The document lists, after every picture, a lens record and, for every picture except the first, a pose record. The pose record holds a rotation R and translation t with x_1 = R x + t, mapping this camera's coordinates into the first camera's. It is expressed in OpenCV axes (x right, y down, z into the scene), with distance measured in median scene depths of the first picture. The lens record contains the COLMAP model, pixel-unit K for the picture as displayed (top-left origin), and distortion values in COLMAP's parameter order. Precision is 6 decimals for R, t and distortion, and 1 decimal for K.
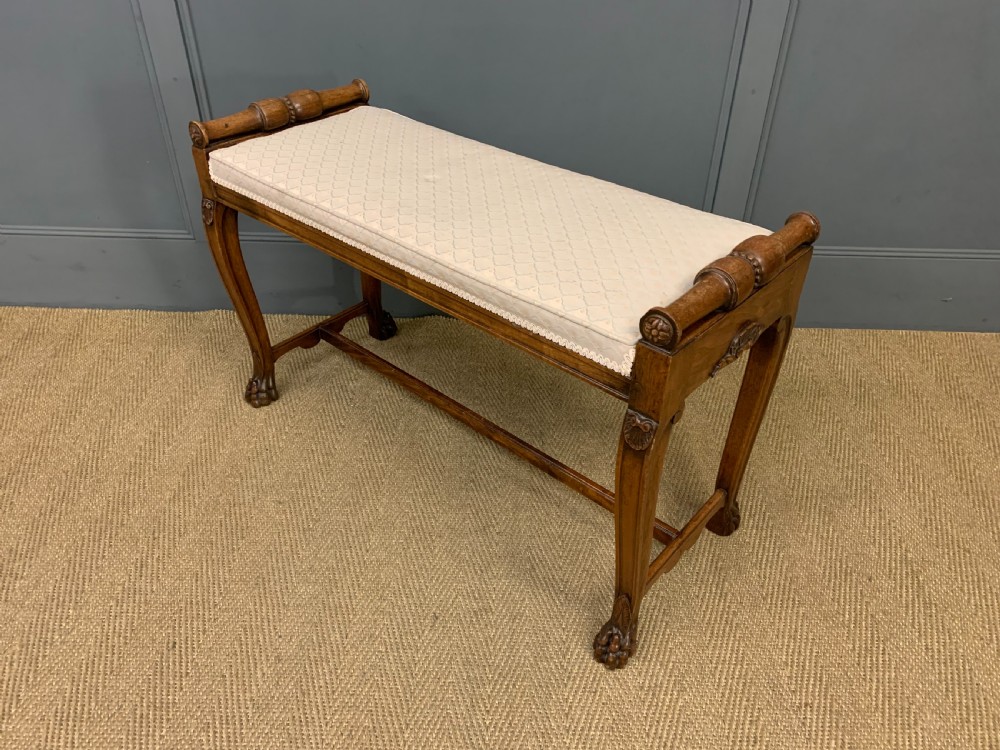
lens RADIAL K [[764.1, 0, 500.0], [0, 764.1, 375.0], [0, 0, 1]] dist [0.017250, -0.004045]
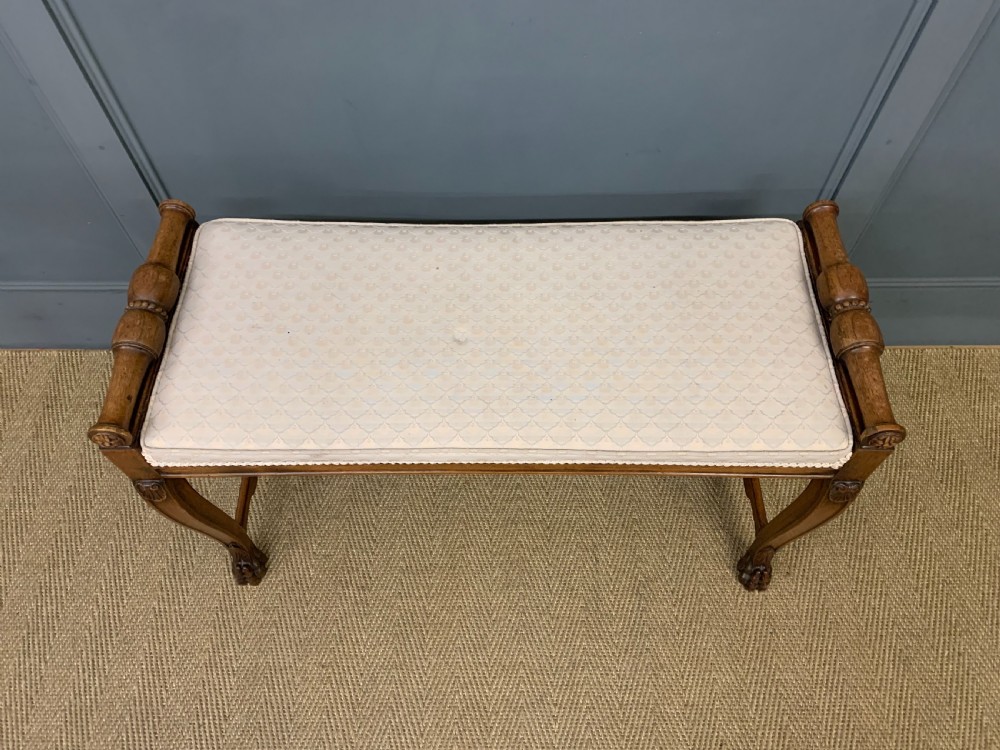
lens RADIAL K [[760.8, 0, 497.2], [0, 760.8, 371.8], [0, 0, 1]] dist [0.010815, 0.010533]
pose [[0.999426, -0.032901, -0.008064, -0.051617], [0.033415, 0.918417, 0.394200, -0.527226], [-0.005564, -0.394243, 0.918989, 0.272853]]
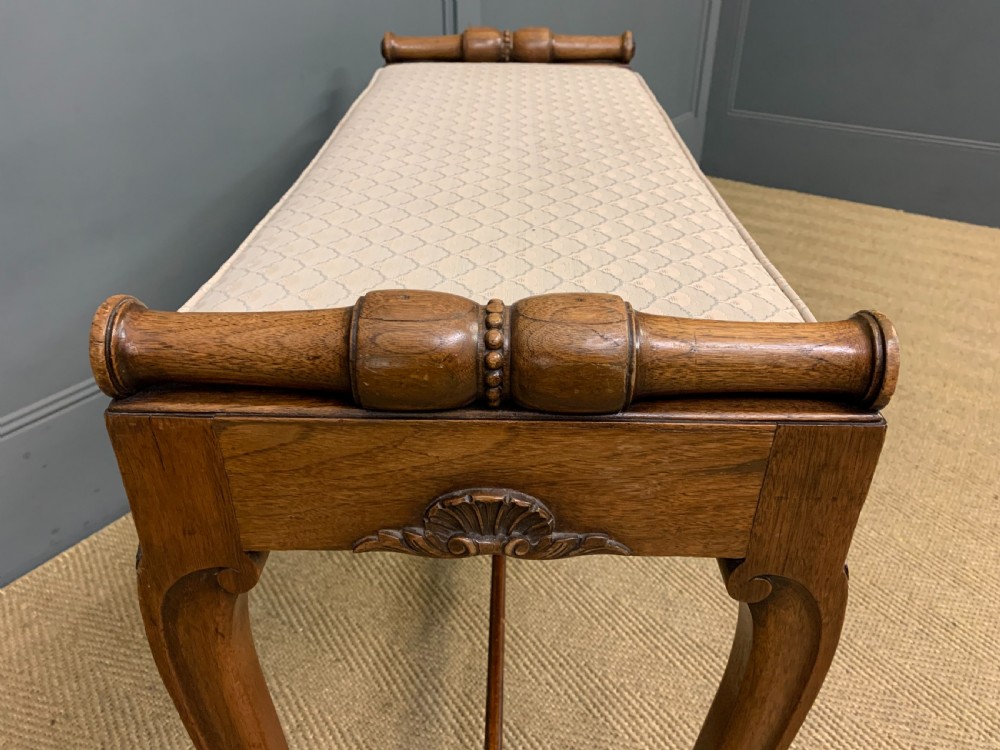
lens RADIAL K [[774.8, 0, 500.0], [0, 774.8, 375.0], [0, 0, 1]] dist [0.008272, -0.006544]
pose [[0.558095, -0.441740, 0.702422, -0.502940], [0.490479, 0.858421, 0.150145, -0.158256], [-0.669299, 0.260728, 0.695744, 0.518988]]
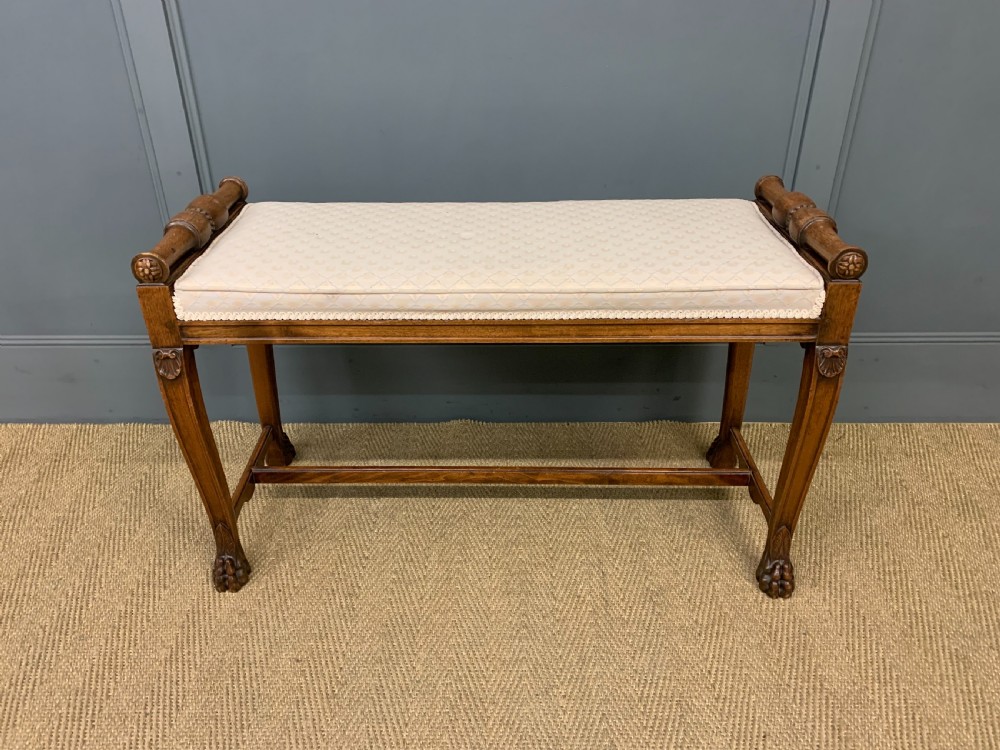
lens RADIAL K [[764.9, 0, 487.6], [0, 764.9, 377.2], [0, 0, 1]] dist [0.011269, 0.002689]
pose [[0.999585, -0.028112, -0.006250, -0.066304], [0.027328, 0.994403, -0.102056, -0.048598], [0.009084, 0.101843, 0.994759, 0.140054]]
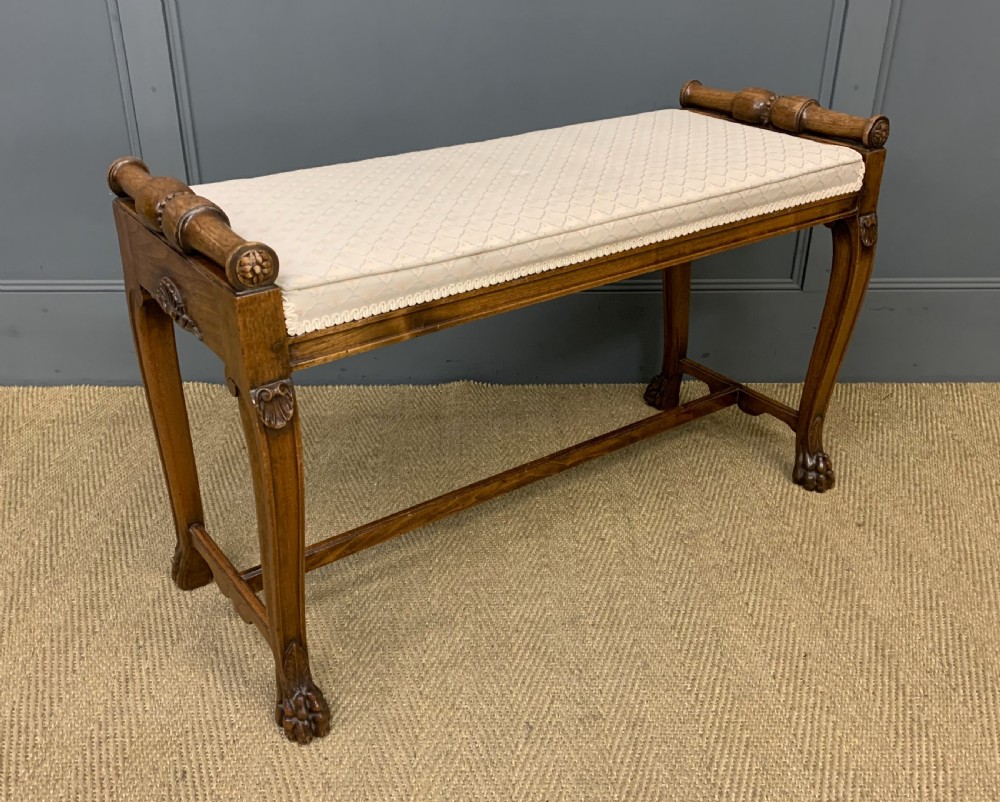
lens RADIAL K [[978.7, 0, 493.2], [0, 978.7, 395.5], [0, 0, 1]] dist [0.073270, -0.164742]
pose [[0.999085, -0.029295, 0.031171, -0.119141], [0.033446, 0.989262, -0.142277, 0.111016], [-0.026668, 0.143190, 0.989336, -0.001329]]
